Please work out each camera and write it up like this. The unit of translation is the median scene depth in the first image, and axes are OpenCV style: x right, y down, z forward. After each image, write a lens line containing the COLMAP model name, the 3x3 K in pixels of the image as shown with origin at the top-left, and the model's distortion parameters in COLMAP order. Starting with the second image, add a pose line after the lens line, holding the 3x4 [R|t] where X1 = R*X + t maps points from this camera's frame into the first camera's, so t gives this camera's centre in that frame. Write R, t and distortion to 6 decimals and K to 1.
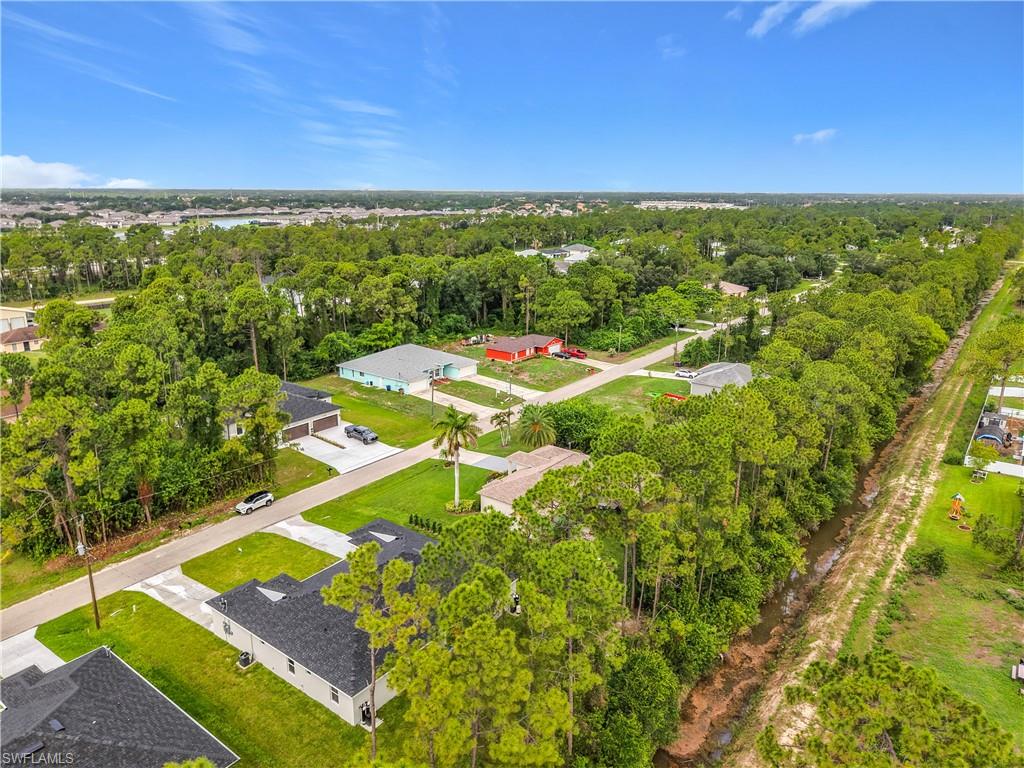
lens RADIAL K [[706.7, 0, 512.0], [0, 706.7, 384.0], [0, 0, 1]] dist [-0.000515, -0.000705]
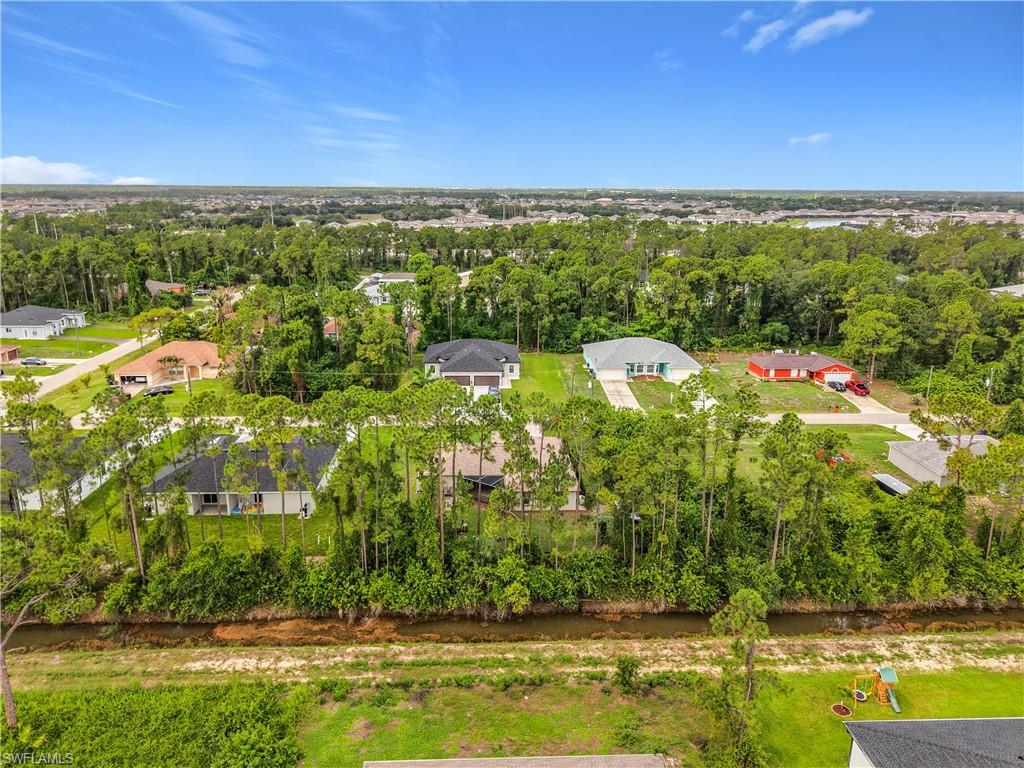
lens RADIAL K [[711.3, 0, 512.0], [0, 711.3, 384.0], [0, 0, 1]] dist [0.001730, -0.000224]
pose [[0.618851, 0.206104, -0.757987, 0.689055], [-0.209539, 0.973312, 0.093578, -0.061162], [0.757045, 0.100917, 0.645522, 0.263947]]
